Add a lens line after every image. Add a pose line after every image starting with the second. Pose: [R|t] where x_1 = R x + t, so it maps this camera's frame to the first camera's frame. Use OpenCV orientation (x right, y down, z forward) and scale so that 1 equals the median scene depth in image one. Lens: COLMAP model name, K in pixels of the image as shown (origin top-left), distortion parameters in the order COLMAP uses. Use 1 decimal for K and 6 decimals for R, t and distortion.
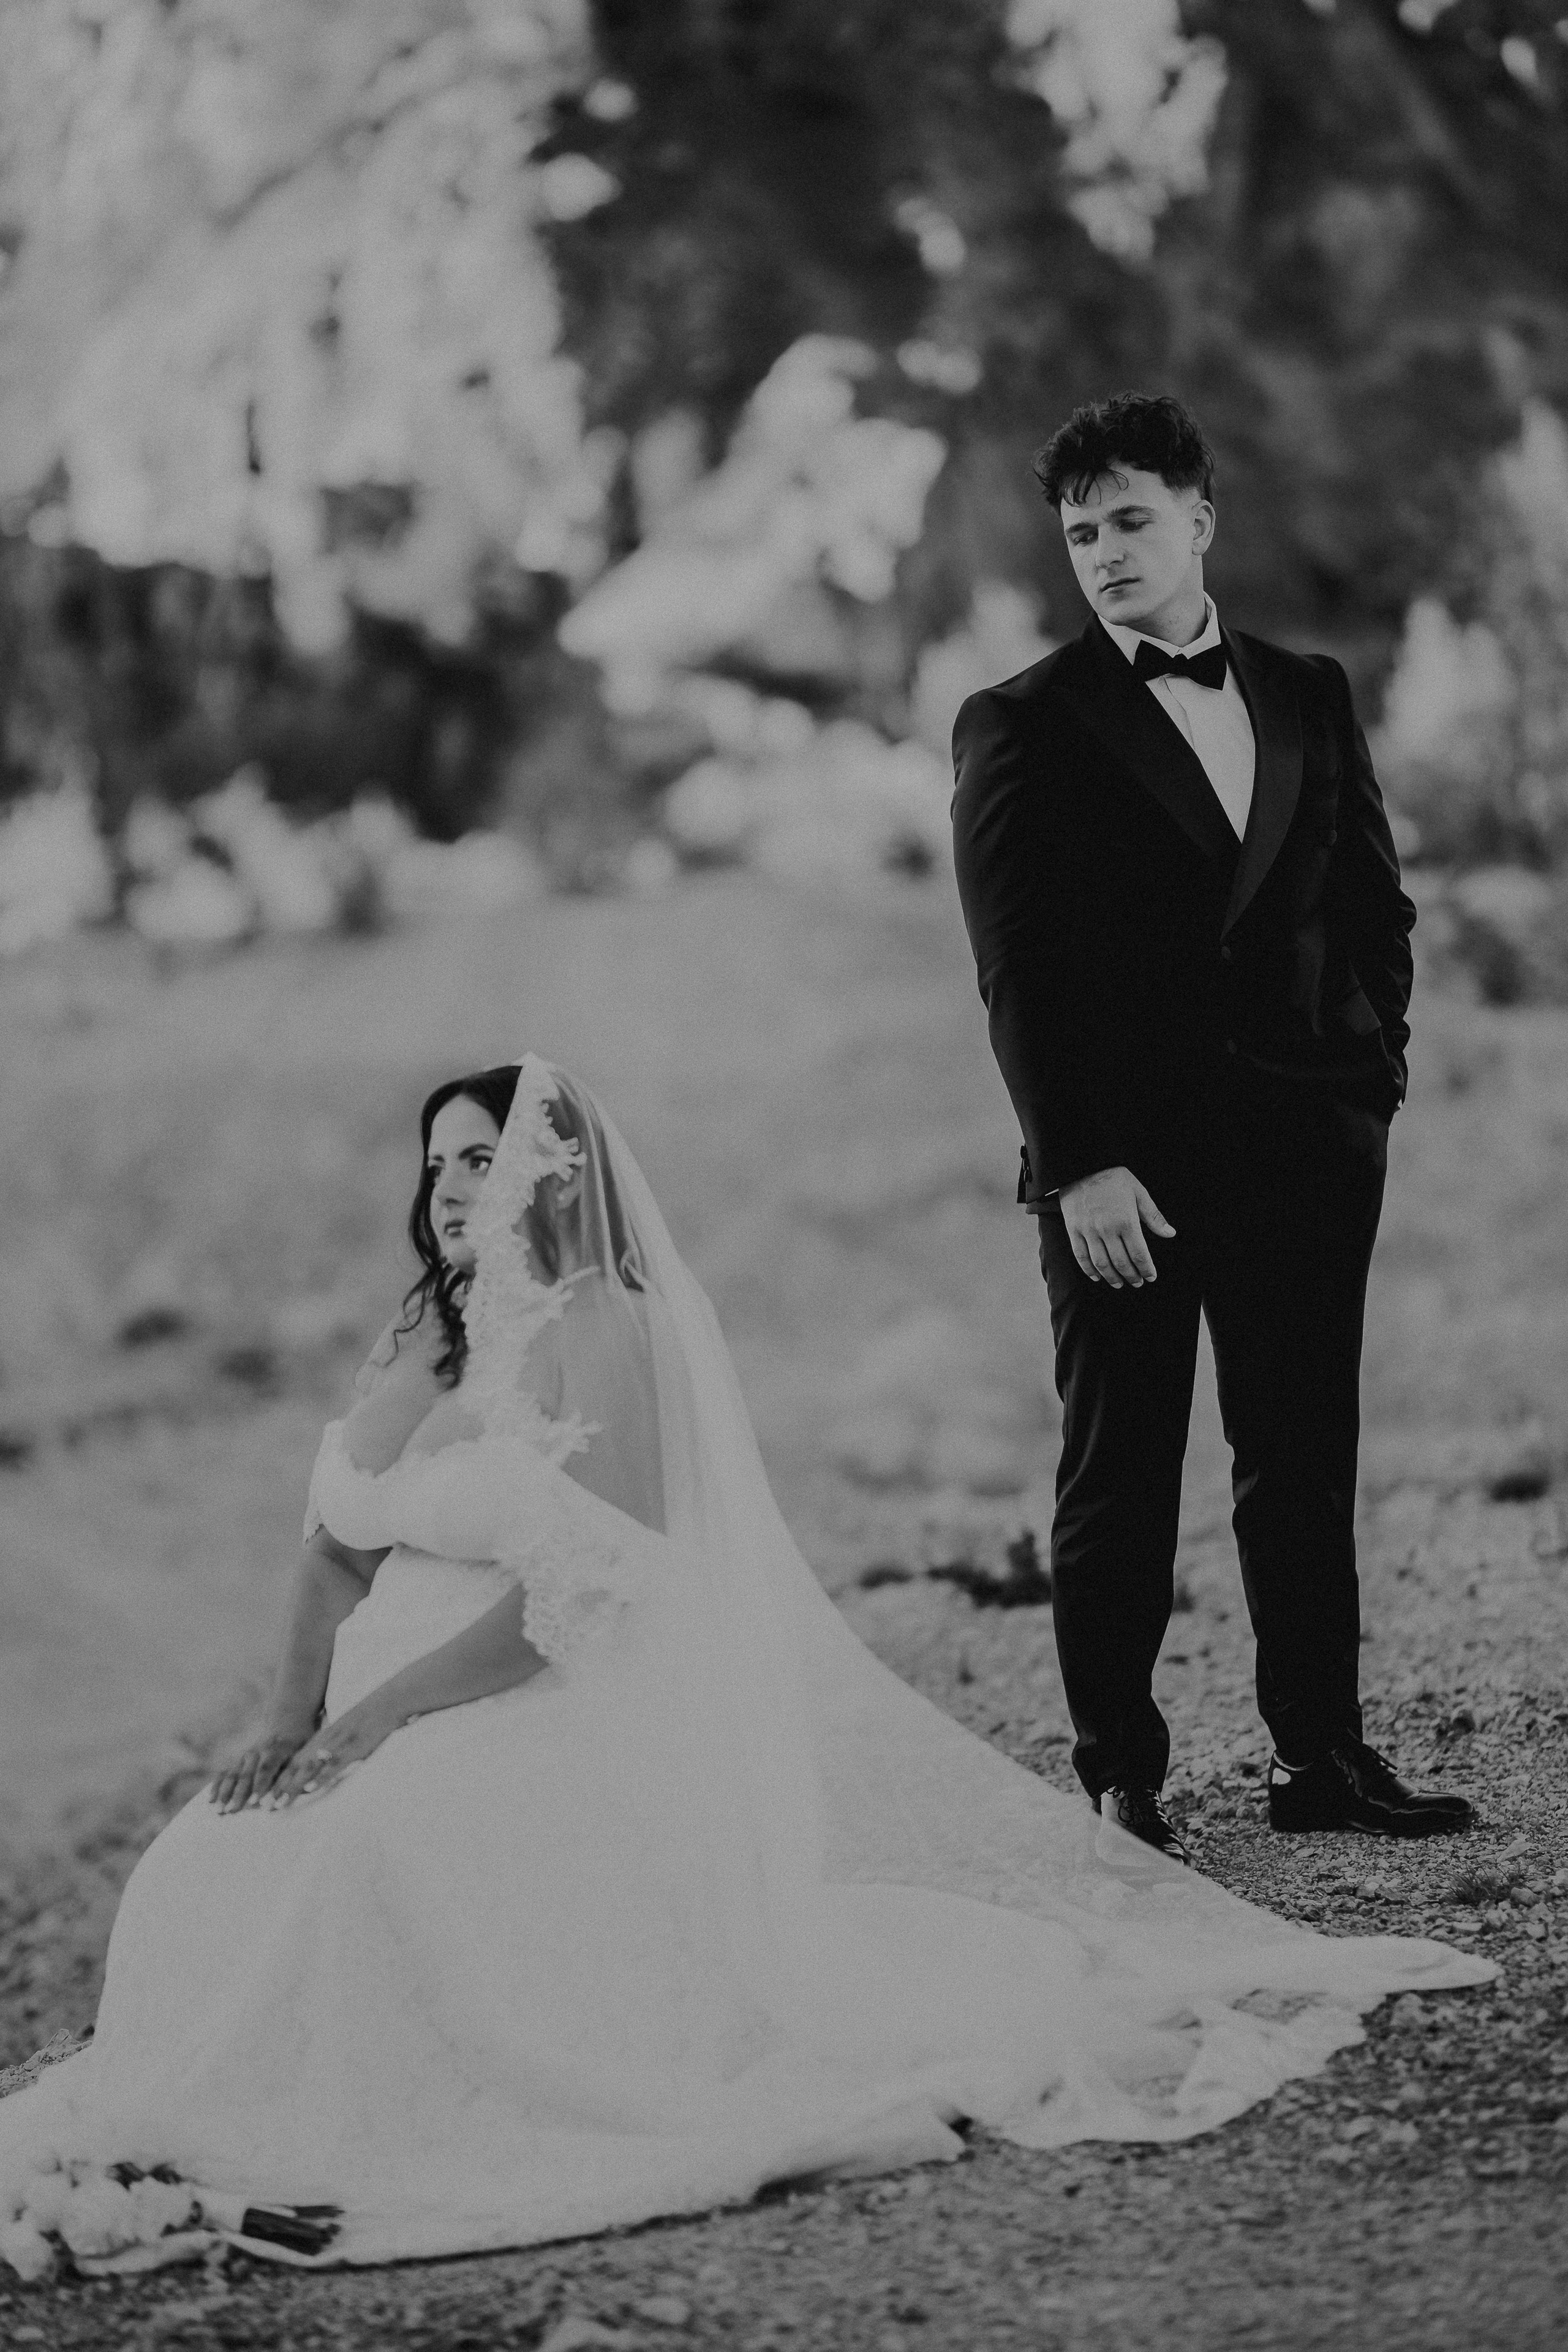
lens RADIAL K [[5843.9, 0, 741.2], [0, 5843.9, 1159.6], [0, 0, 1]] dist [0.682718, 0.741852]
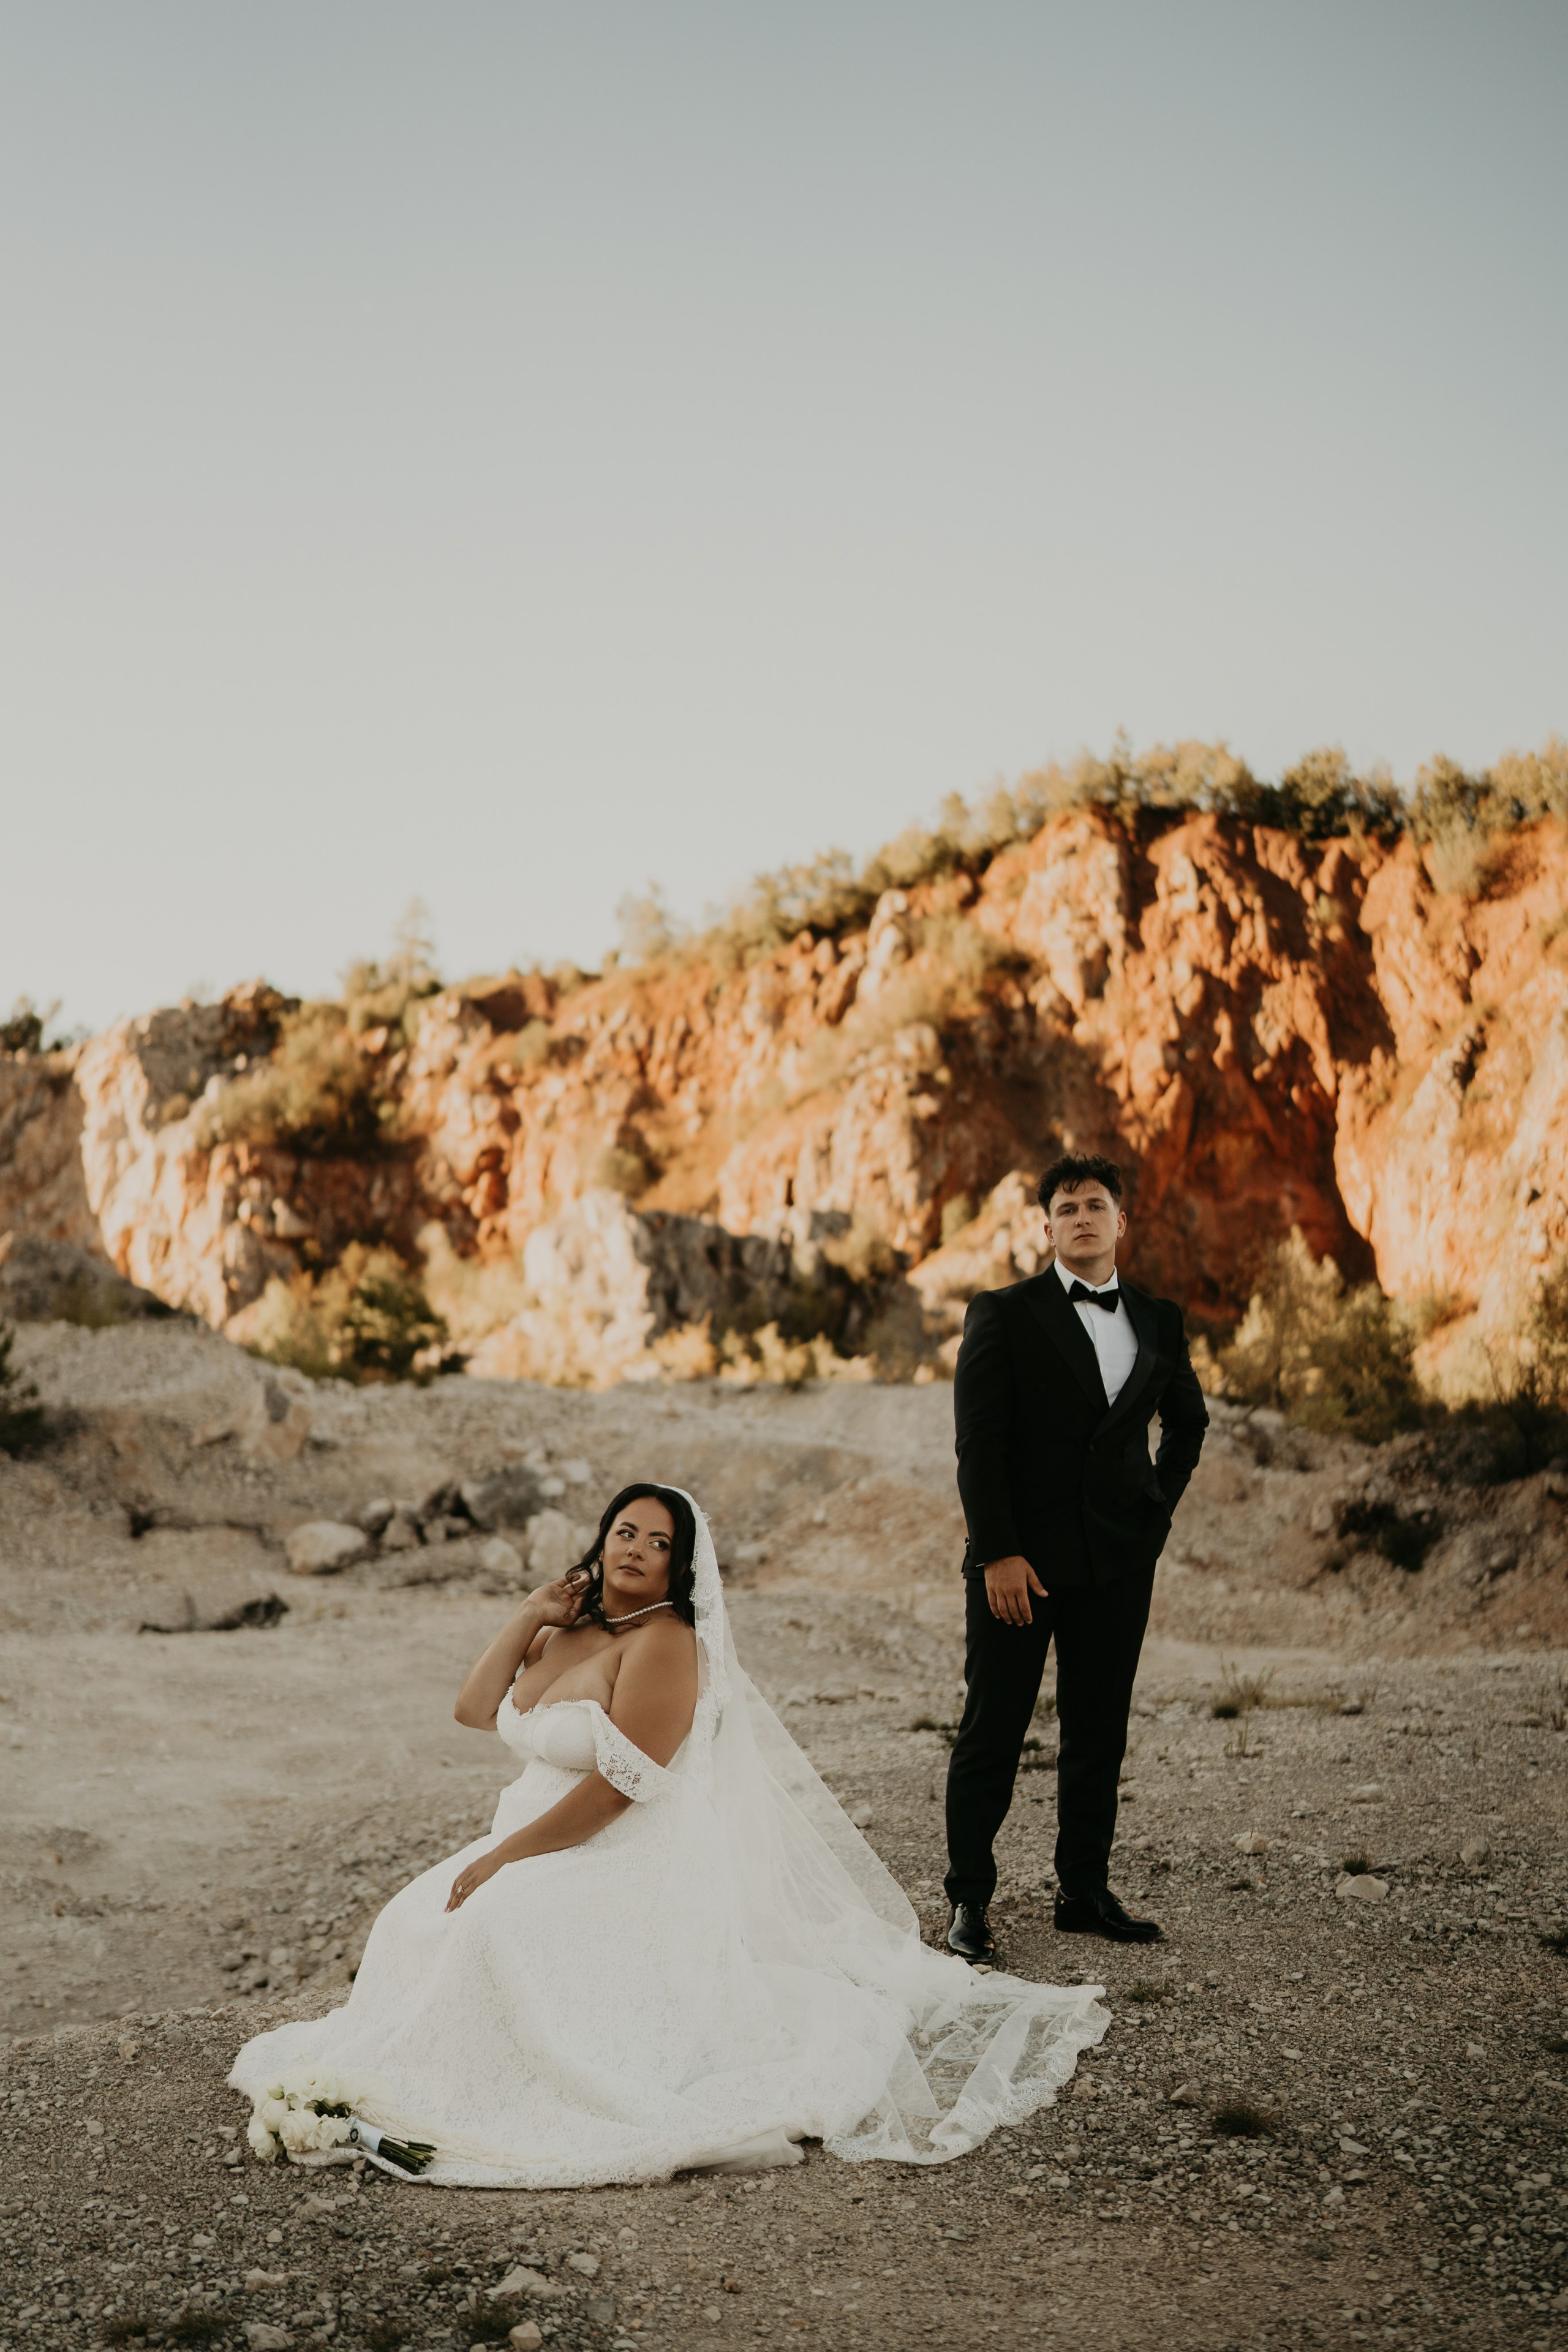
lens RADIAL K [[2345.9, 0, 784.0], [0, 2345.9, 1176.0], [0, 0, 1]] dist [-0.213927, 0.258474]
pose [[0.992521, 0.085162, -0.087462, 0.045255], [-0.095907, 0.987247, -0.127067, -0.017559], [0.075526, 0.134505, 0.988031, 0.233197]]
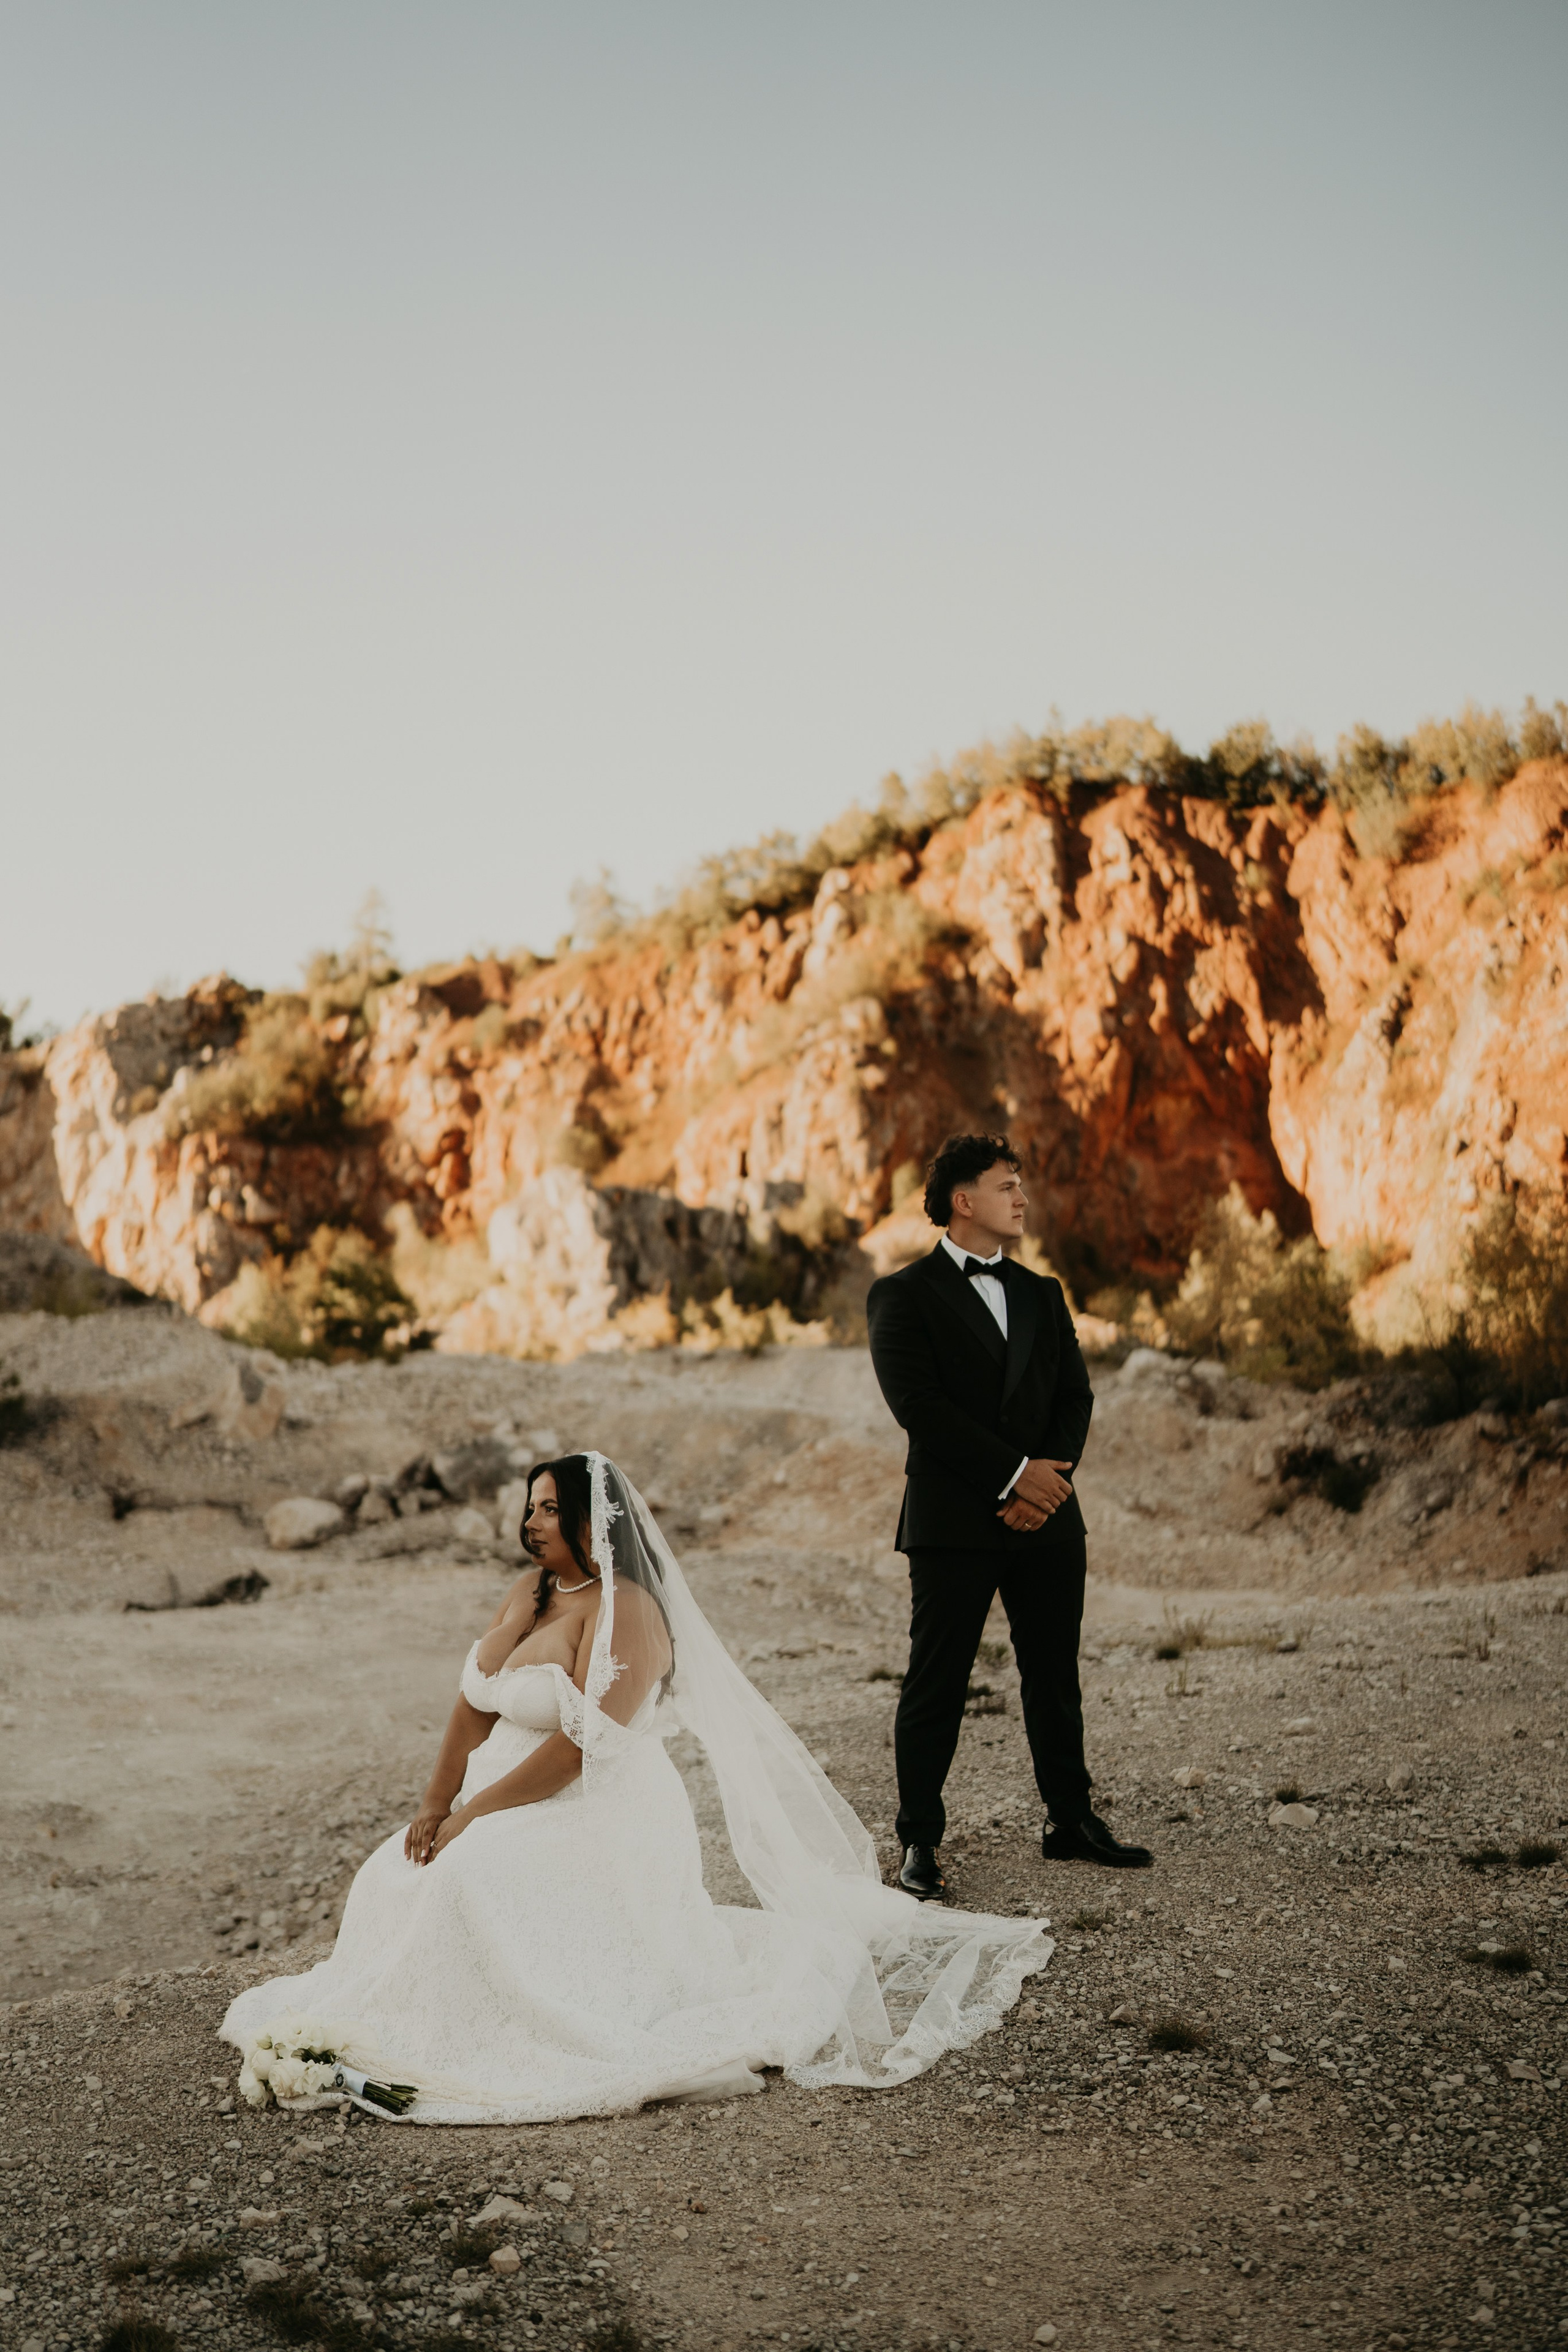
lens RADIAL K [[2273.7, 0, 792.3], [0, 2273.7, 1169.7], [0, 0, 1]] dist [-0.208910, 0.251969]
pose [[0.996396, 0.056517, -0.063251, 0.050552], [-0.063775, 0.990804, -0.119331, -0.018918], [0.055925, 0.122934, 0.990838, 0.221218]]
